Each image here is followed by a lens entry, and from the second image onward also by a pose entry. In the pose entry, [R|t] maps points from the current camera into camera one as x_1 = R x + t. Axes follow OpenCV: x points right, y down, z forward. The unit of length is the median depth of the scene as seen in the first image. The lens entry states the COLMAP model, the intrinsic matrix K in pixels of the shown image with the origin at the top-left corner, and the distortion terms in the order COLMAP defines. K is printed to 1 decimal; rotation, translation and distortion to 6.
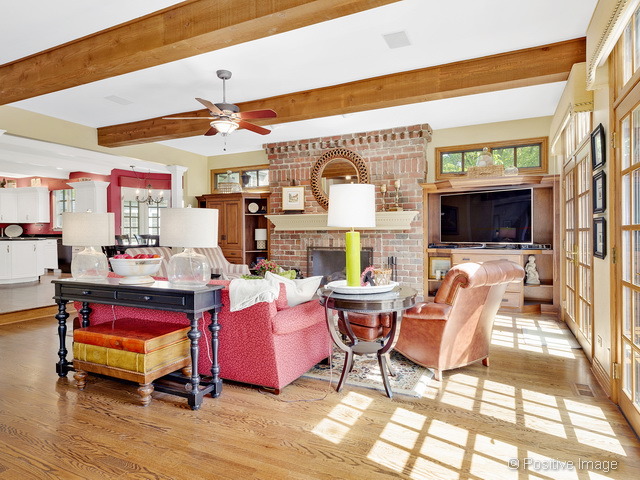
lens RADIAL K [[385.7, 0, 320.0], [0, 385.7, 240.0], [0, 0, 1]] dist [0.000995, -0.000051]
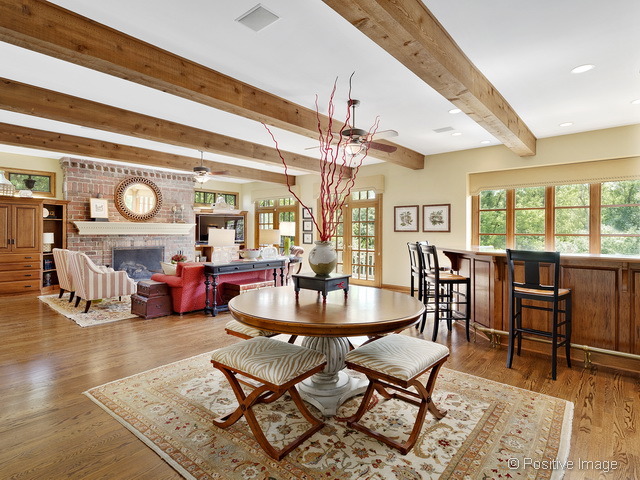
lens RADIAL K [[341.5, 0, 320.0], [0, 341.5, 240.0], [0, 0, 1]] dist [0.003015, 0.000341]
pose [[0.253450, -0.018613, 0.967169, -0.952969], [0.008493, 0.999819, 0.017016, -0.020118], [-0.967311, 0.003901, 0.253562, 0.040982]]
